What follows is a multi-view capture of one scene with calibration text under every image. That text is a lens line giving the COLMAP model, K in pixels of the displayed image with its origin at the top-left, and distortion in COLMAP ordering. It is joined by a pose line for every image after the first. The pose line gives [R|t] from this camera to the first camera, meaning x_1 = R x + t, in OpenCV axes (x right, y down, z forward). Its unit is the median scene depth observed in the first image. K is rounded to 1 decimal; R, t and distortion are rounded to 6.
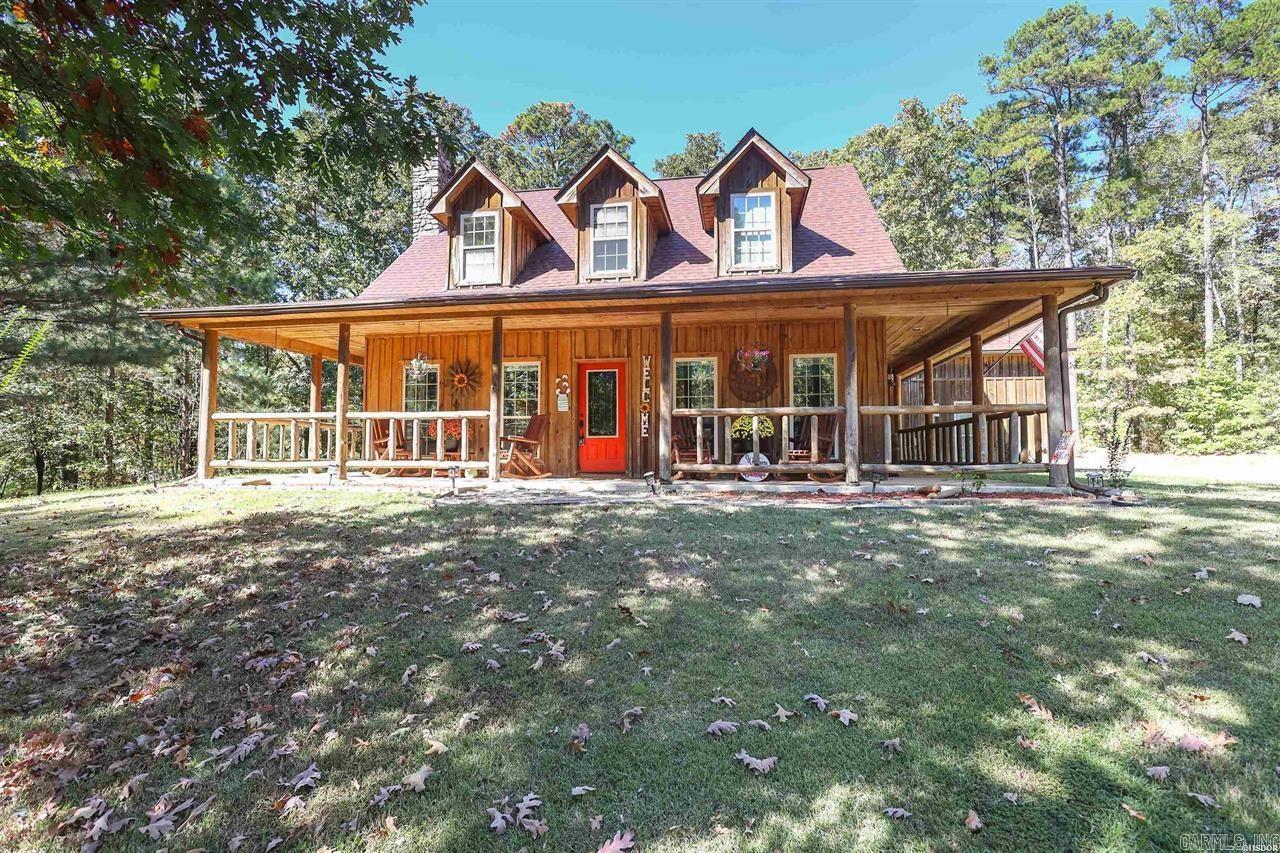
lens RADIAL K [[614.1, 0, 640.0], [0, 614.1, 426.5], [0, 0, 1]] dist [-0.000053, -0.000062]
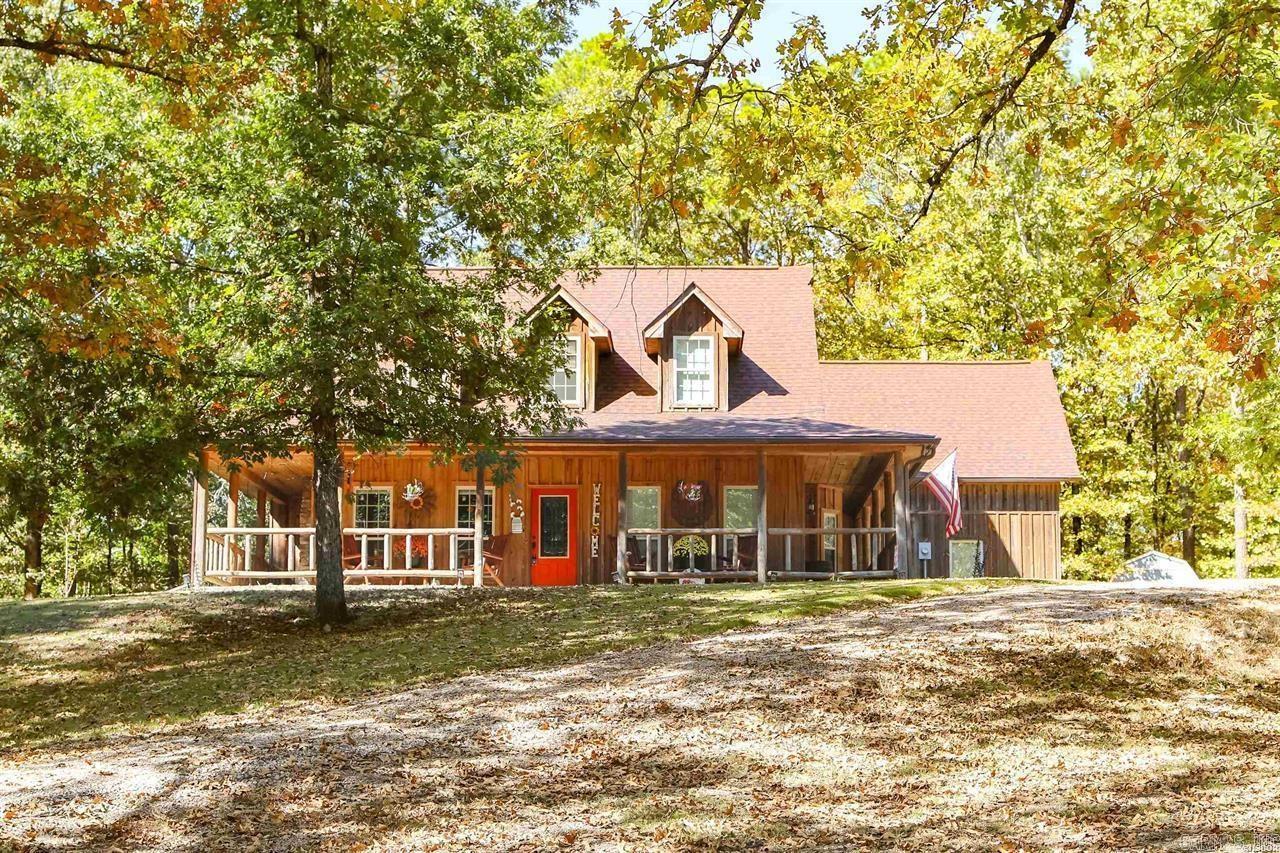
lens RADIAL K [[1692.2, 0, 640.0], [0, 1692.2, 426.5], [0, 0, 1]] dist [0.017502, 0.006055]
pose [[0.992004, 0.025183, 0.123667, -0.284710], [-0.009714, 0.992218, -0.124132, 0.156023], [-0.125830, 0.121938, 0.984529, -1.970352]]
